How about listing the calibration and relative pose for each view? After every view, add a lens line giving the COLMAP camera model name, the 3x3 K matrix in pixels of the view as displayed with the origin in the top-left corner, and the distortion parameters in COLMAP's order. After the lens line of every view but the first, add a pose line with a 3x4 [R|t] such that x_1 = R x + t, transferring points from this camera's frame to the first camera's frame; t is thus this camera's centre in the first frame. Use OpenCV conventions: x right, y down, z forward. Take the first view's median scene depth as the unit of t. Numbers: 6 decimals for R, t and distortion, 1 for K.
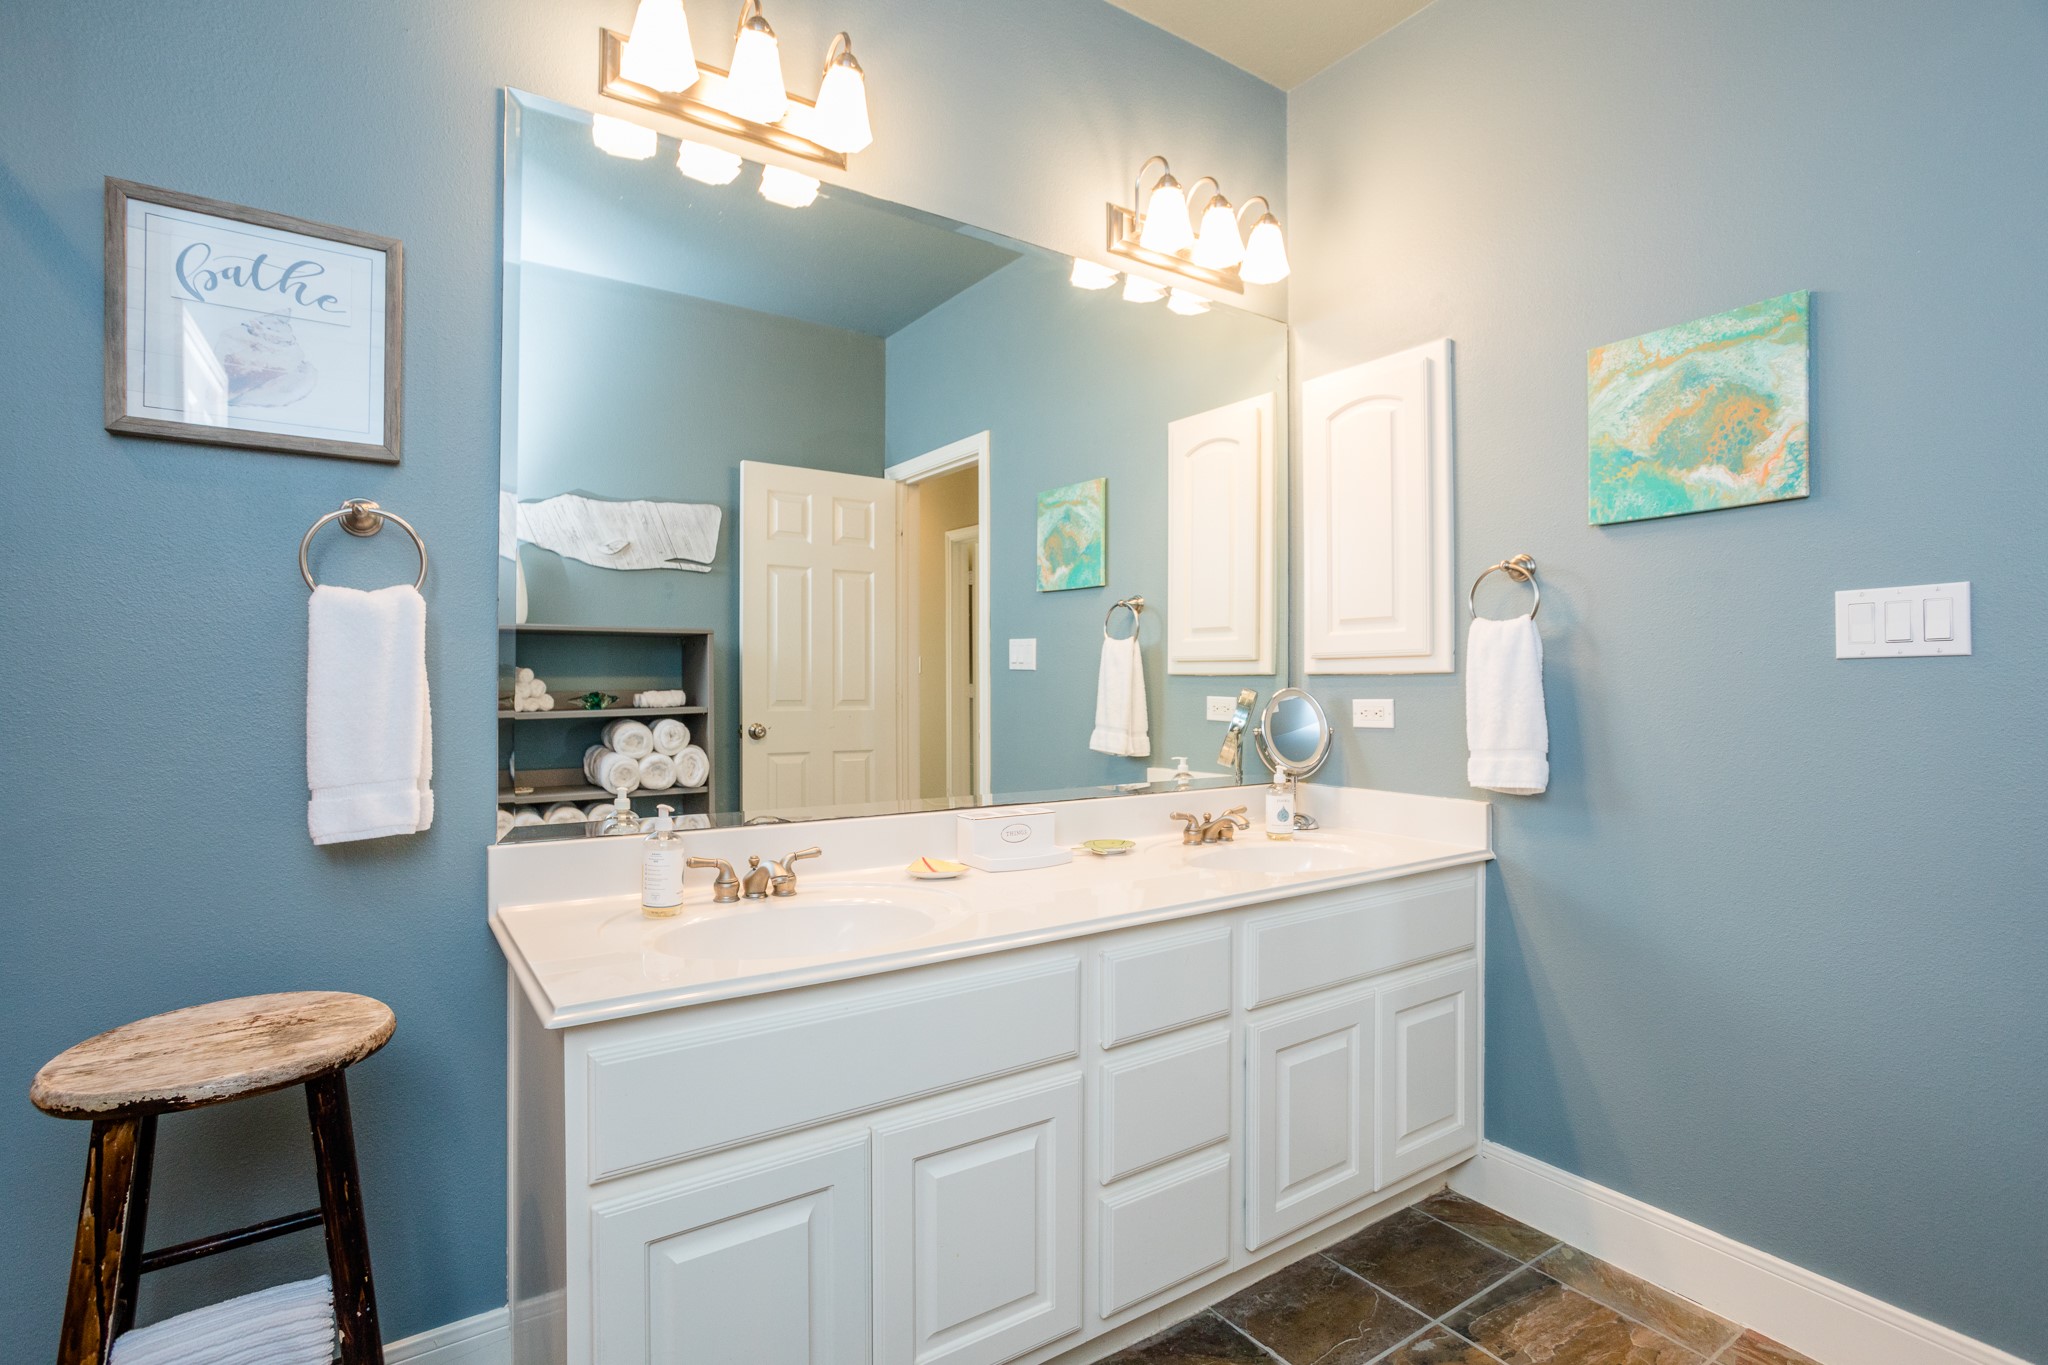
lens RADIAL K [[990.0, 0, 1029.4], [0, 990.0, 681.3], [0, 0, 1]] dist [-0.038375, 0.021936]
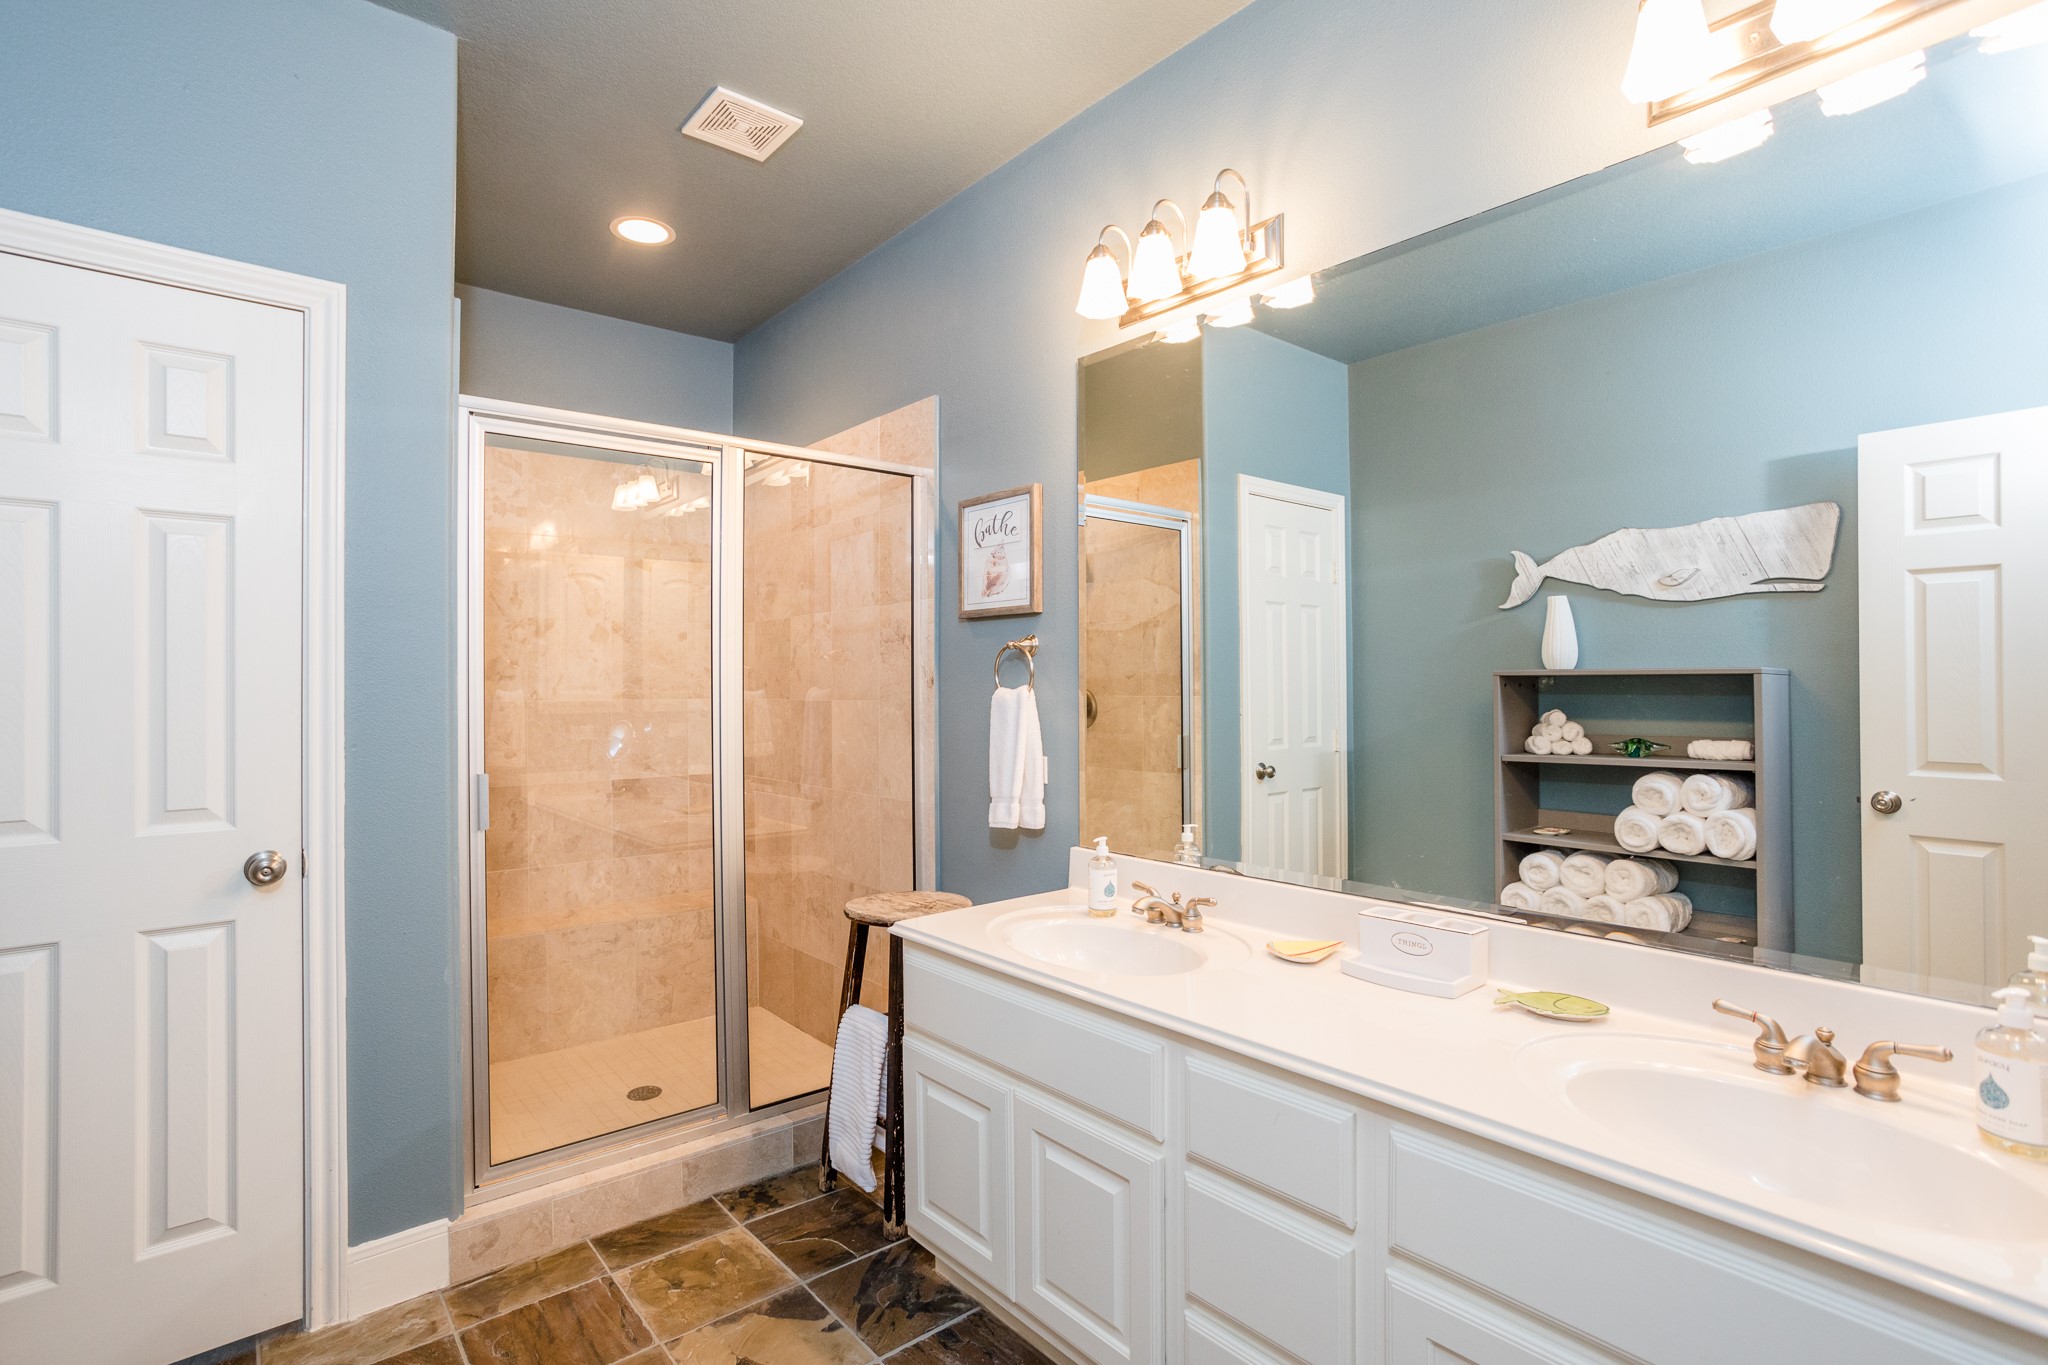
lens RADIAL K [[990.0, 0, 961.3], [0, 990.0, 676.5], [0, 0, 1]] dist [-0.038375, 0.021936]
pose [[0.072312, -0.009590, -0.997336, 0.436615], [-0.001178, 0.999952, -0.009701, -0.038001], [0.997381, 0.001876, 0.072298, 0.298622]]
